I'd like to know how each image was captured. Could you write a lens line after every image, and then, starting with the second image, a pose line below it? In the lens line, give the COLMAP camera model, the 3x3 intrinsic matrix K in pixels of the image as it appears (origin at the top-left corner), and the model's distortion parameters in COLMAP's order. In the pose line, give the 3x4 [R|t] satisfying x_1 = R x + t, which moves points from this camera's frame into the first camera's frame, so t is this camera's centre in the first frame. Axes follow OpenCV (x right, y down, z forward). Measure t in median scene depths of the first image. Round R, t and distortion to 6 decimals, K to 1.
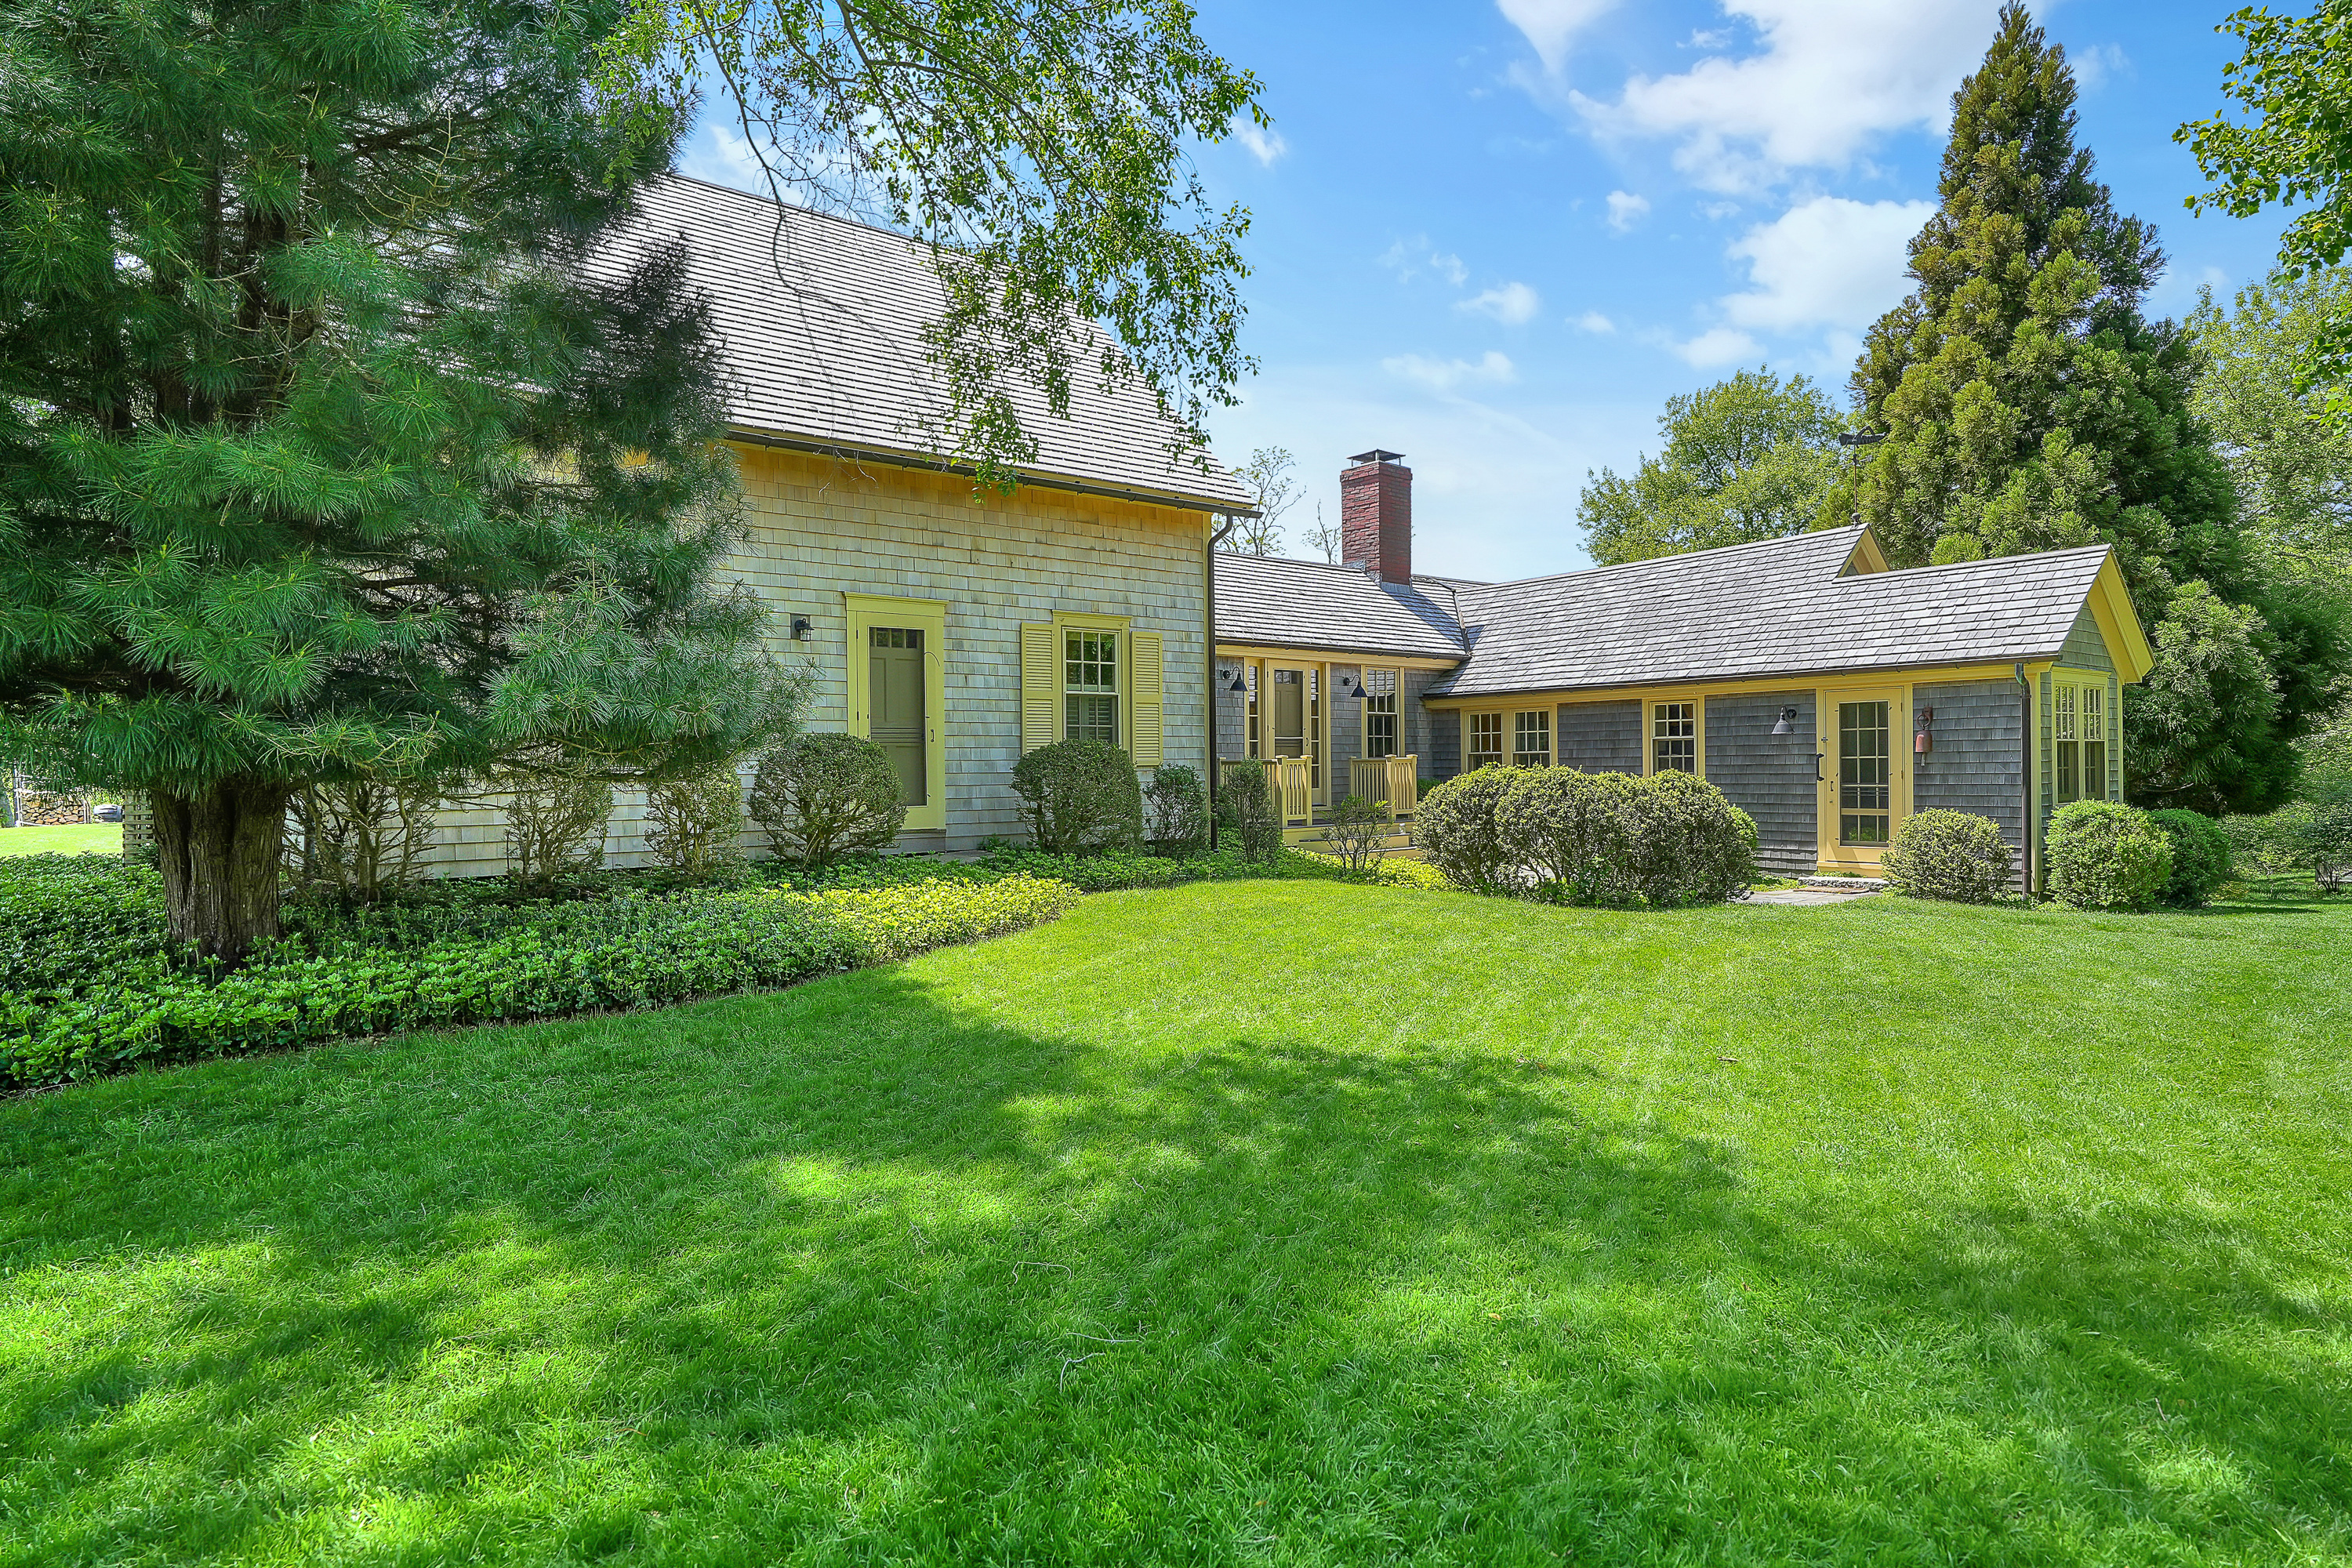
lens RADIAL K [[1311.4, 0, 1188.7], [0, 1311.4, 730.9], [0, 0, 1]] dist [-0.021441, 0.021788]
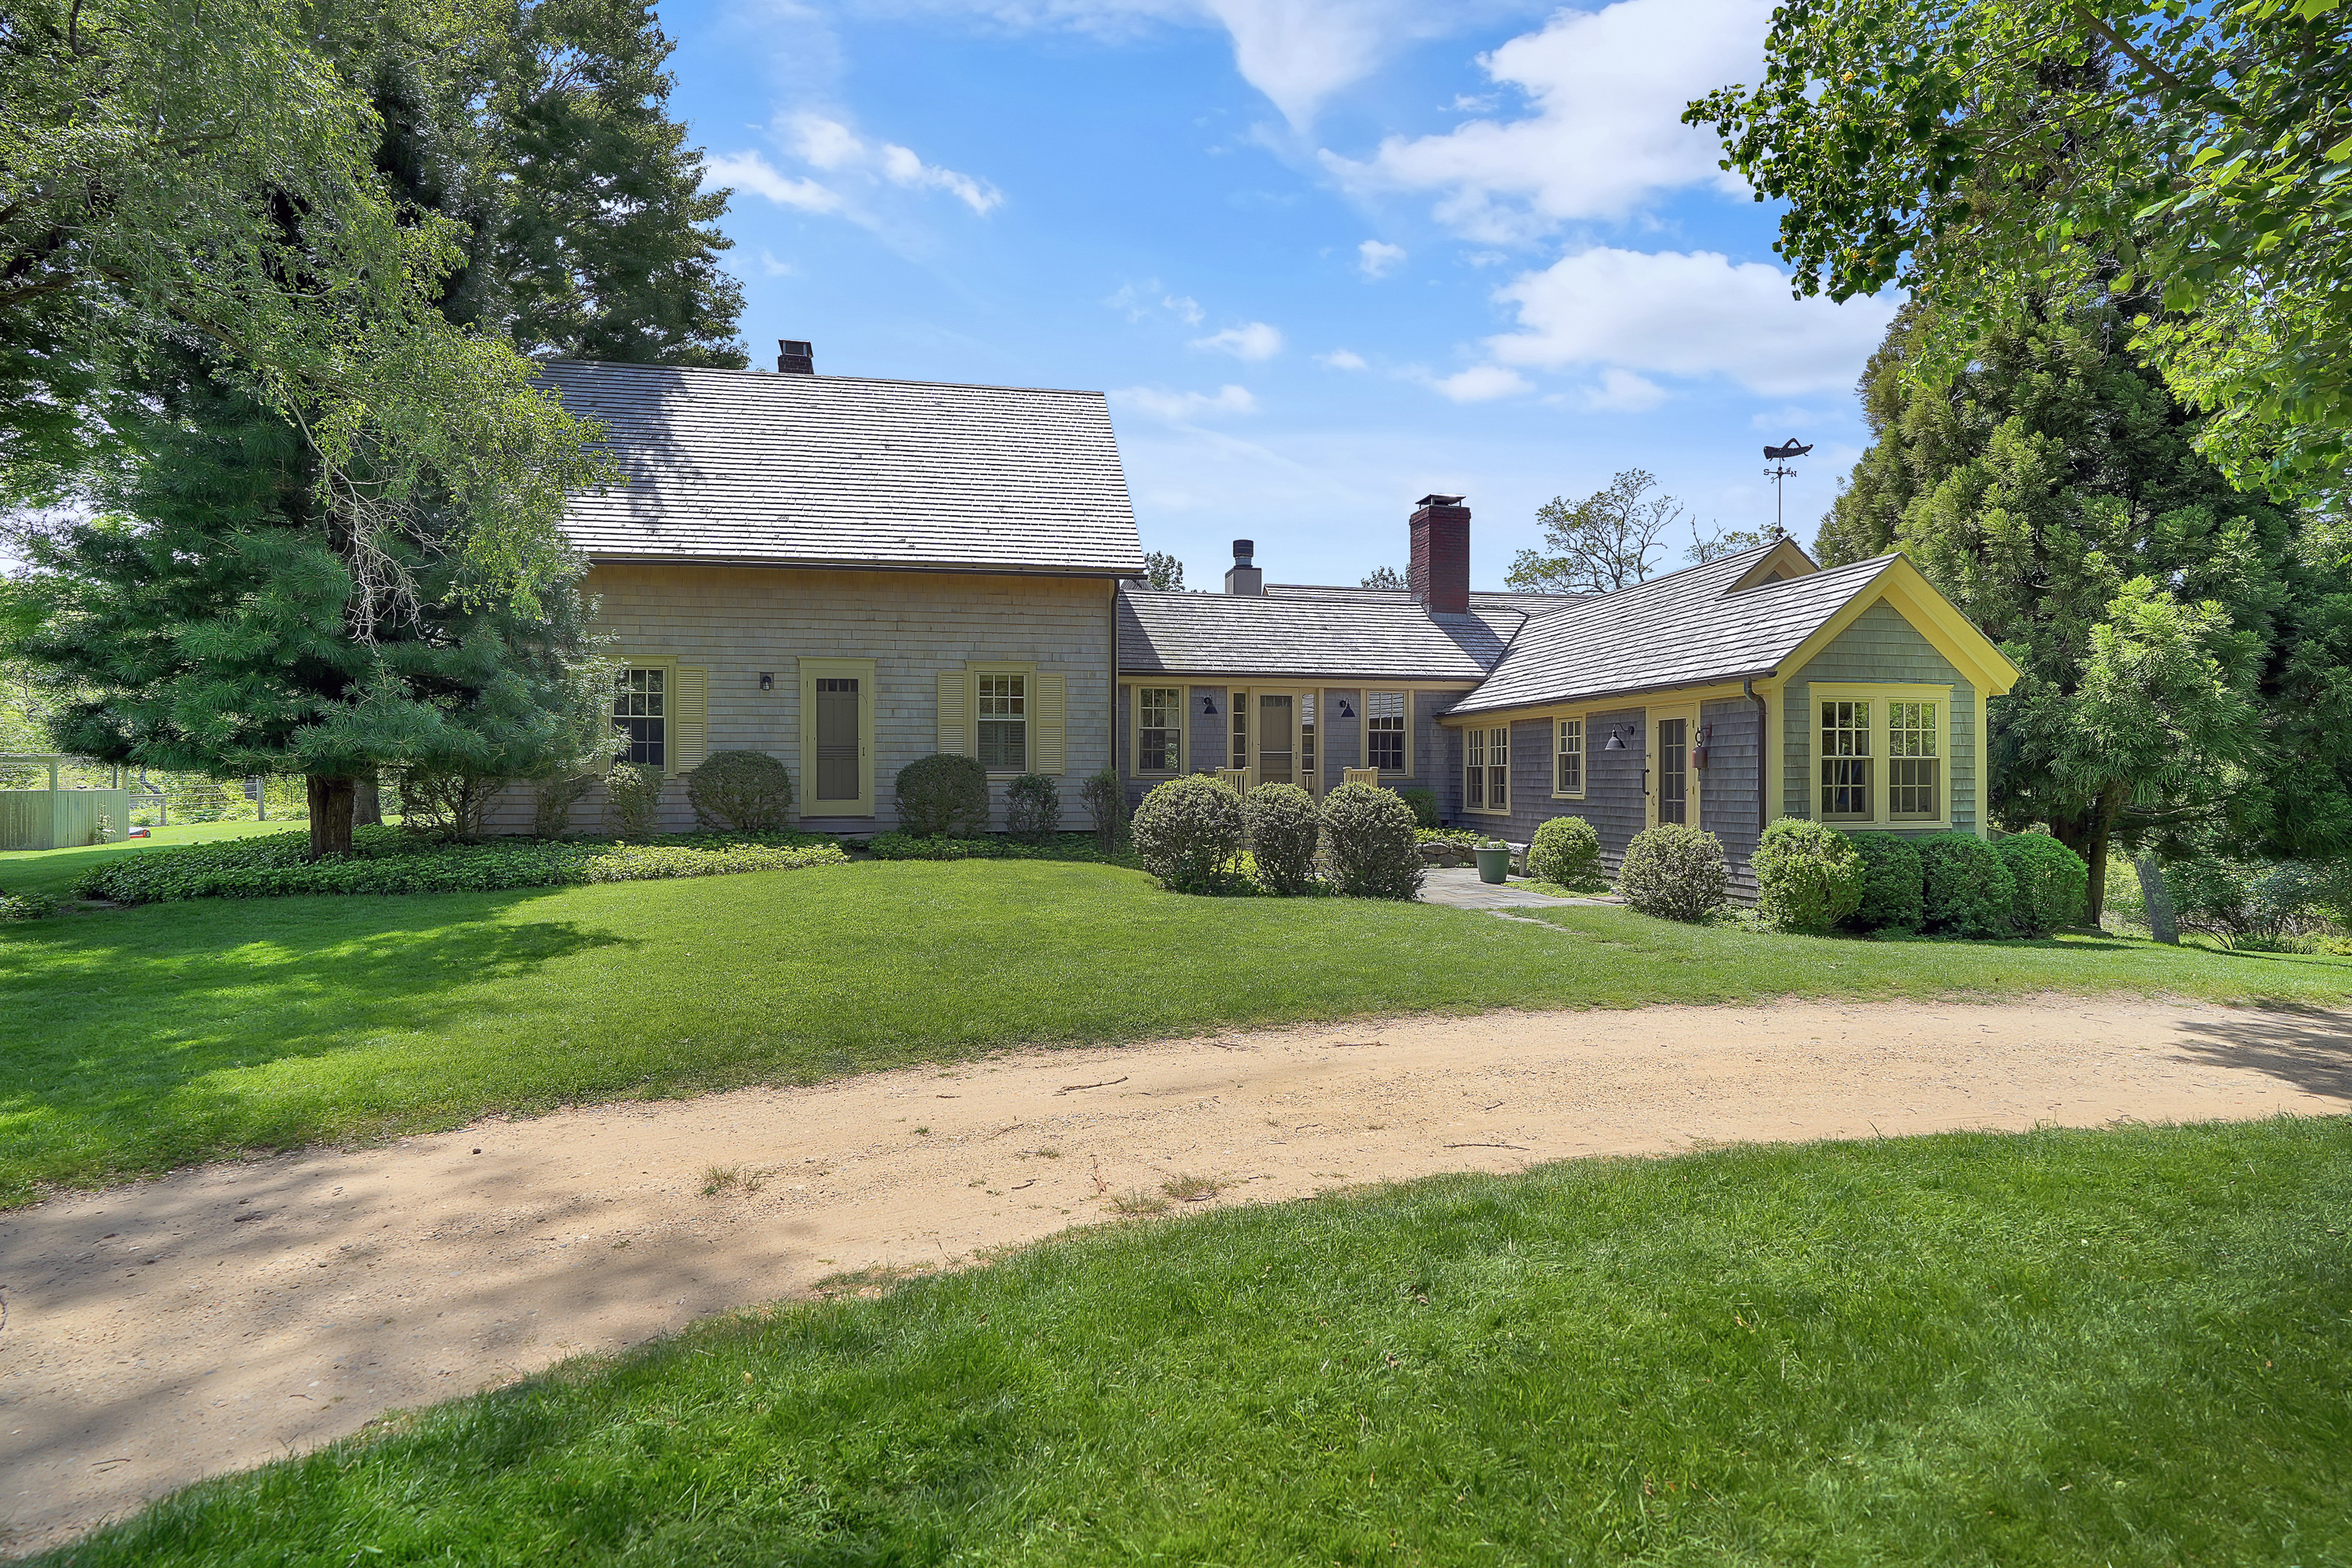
lens RADIAL K [[1185.3, 0, 1176.0], [0, 1185.3, 784.0], [0, 0, 1]] dist [-0.050301, 0.000239]
pose [[0.882206, 0.013718, -0.470664, 0.563478], [0.002743, 0.999409, 0.034270, -0.003444], [0.470856, -0.031524, 0.881647, 0.003334]]
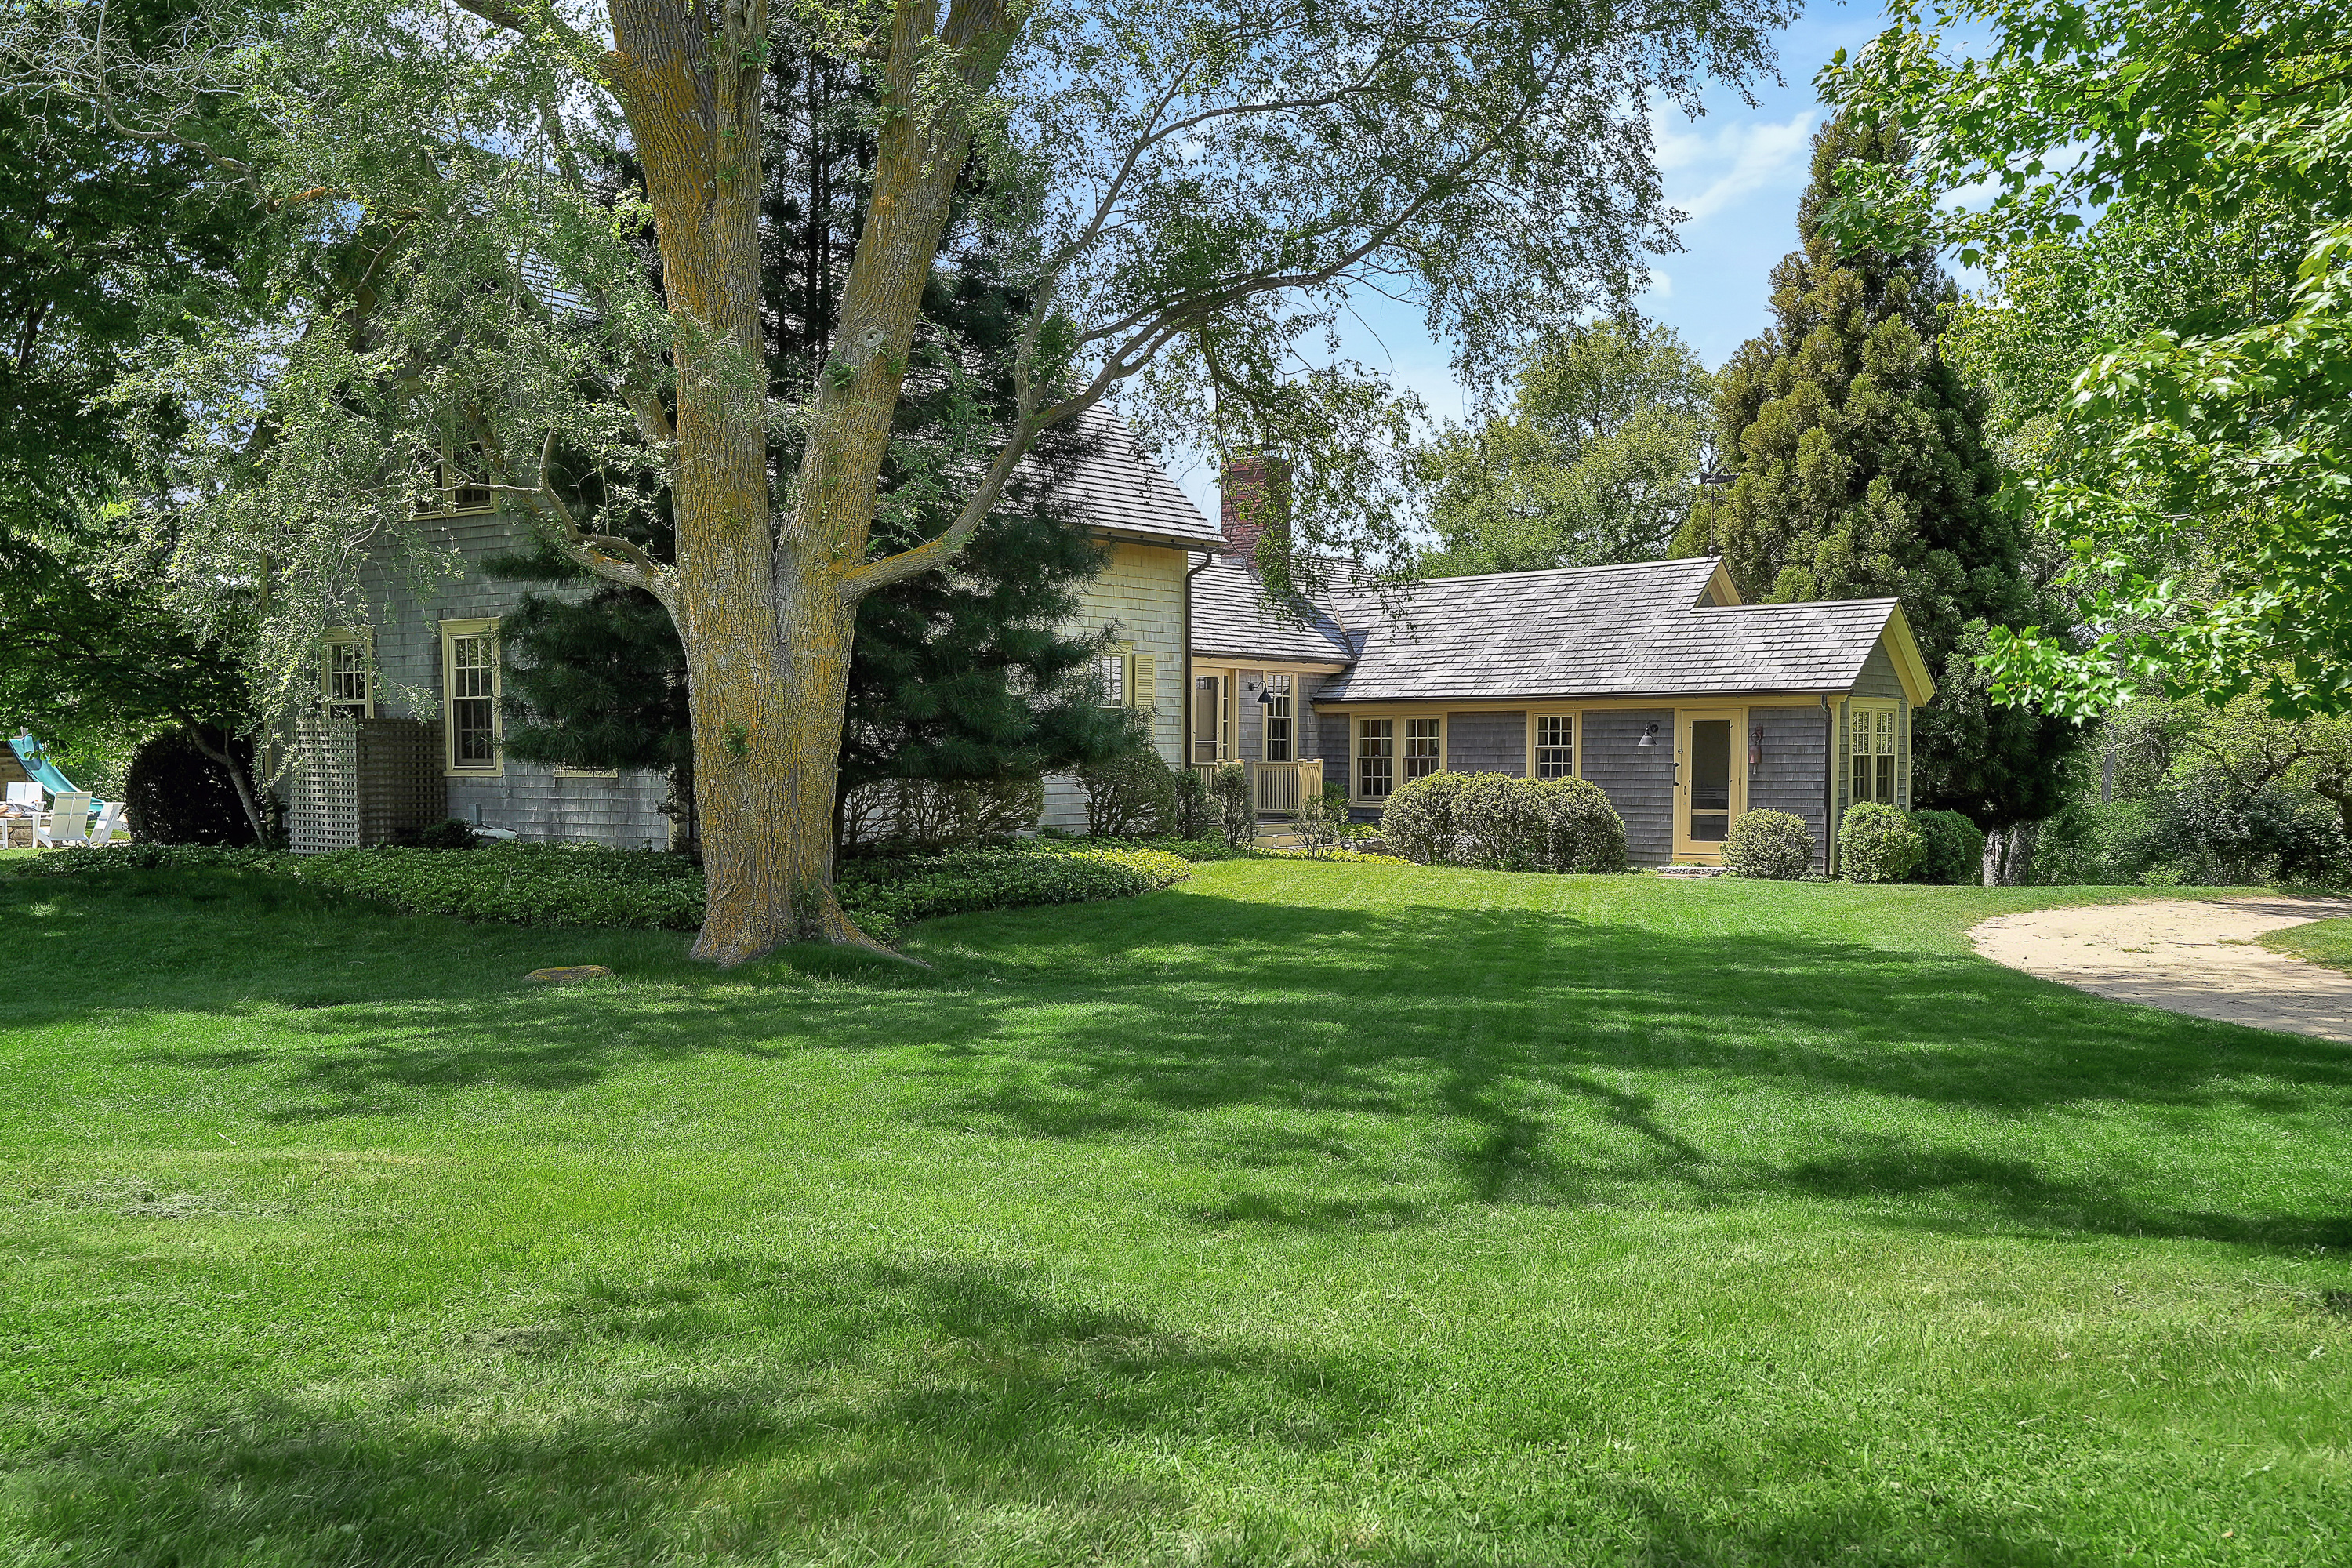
lens RADIAL K [[2375.5, 0, 1176.0], [0, 2375.5, 784.0], [0, 0, 1]] dist [0.184675, -0.482546]
pose [[0.970576, 0.007244, 0.240685, -0.452354], [-0.016443, 0.999208, 0.036235, -0.032776], [-0.240232, -0.039127, 0.969927, -0.940420]]
